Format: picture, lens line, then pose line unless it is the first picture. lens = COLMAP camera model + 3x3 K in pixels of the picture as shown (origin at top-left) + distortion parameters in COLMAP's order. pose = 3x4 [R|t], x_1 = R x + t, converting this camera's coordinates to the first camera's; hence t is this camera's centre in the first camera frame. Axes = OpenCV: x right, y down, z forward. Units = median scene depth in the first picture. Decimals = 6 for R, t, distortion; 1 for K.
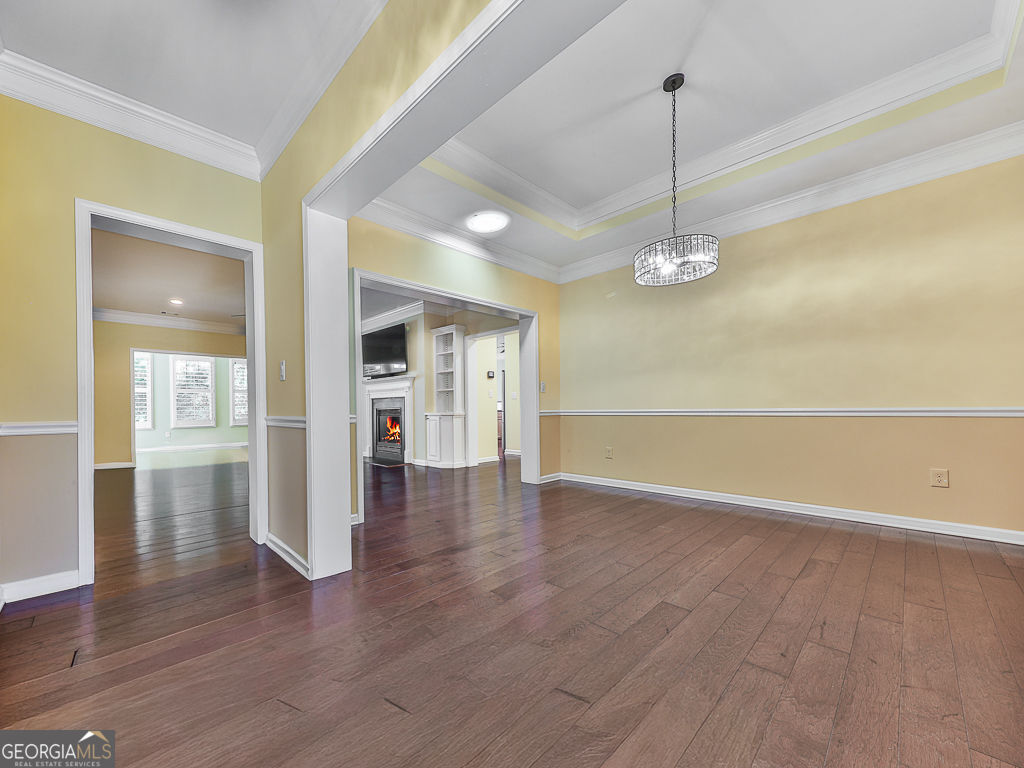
lens RADIAL K [[536.5, 0, 512.0], [0, 536.5, 384.0], [0, 0, 1]] dist [-0.003120, -0.001038]
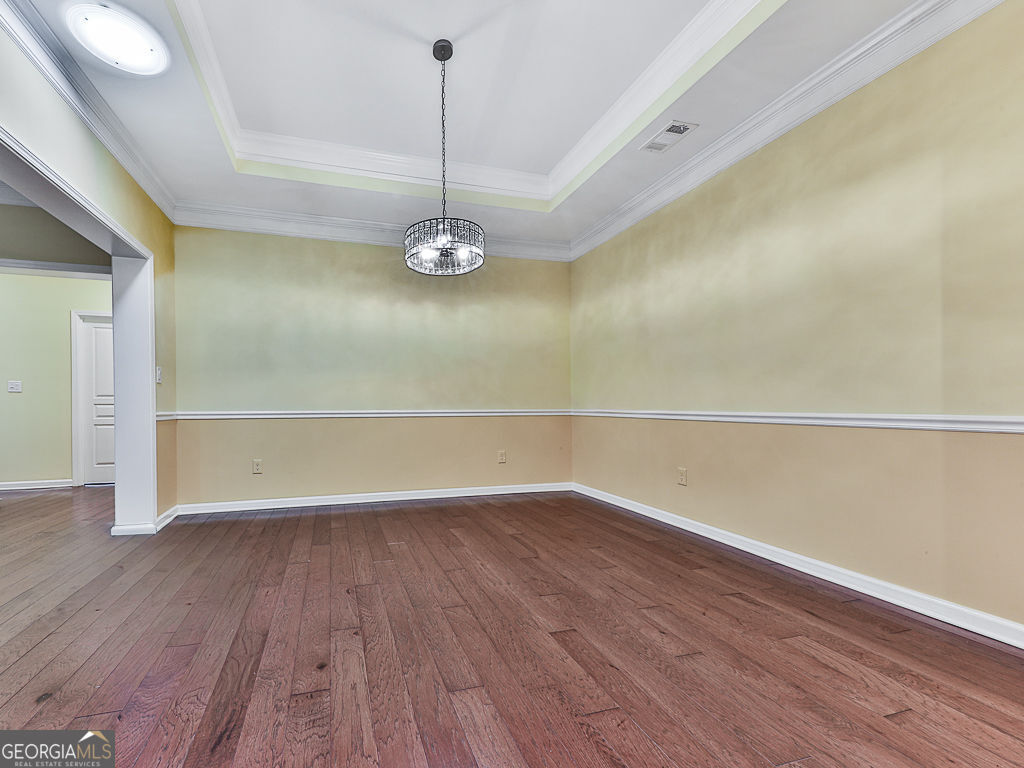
lens RADIAL K [[408.9, 0, 511.7], [0, 408.9, 400.6], [0, 0, 1]] dist [0.002097, 0.000082]
pose [[0.465882, 0.023151, 0.884544, -0.226006], [-0.042485, 0.999090, -0.003772, 0.024551], [-0.883826, -0.035822, 0.466442, 0.510004]]
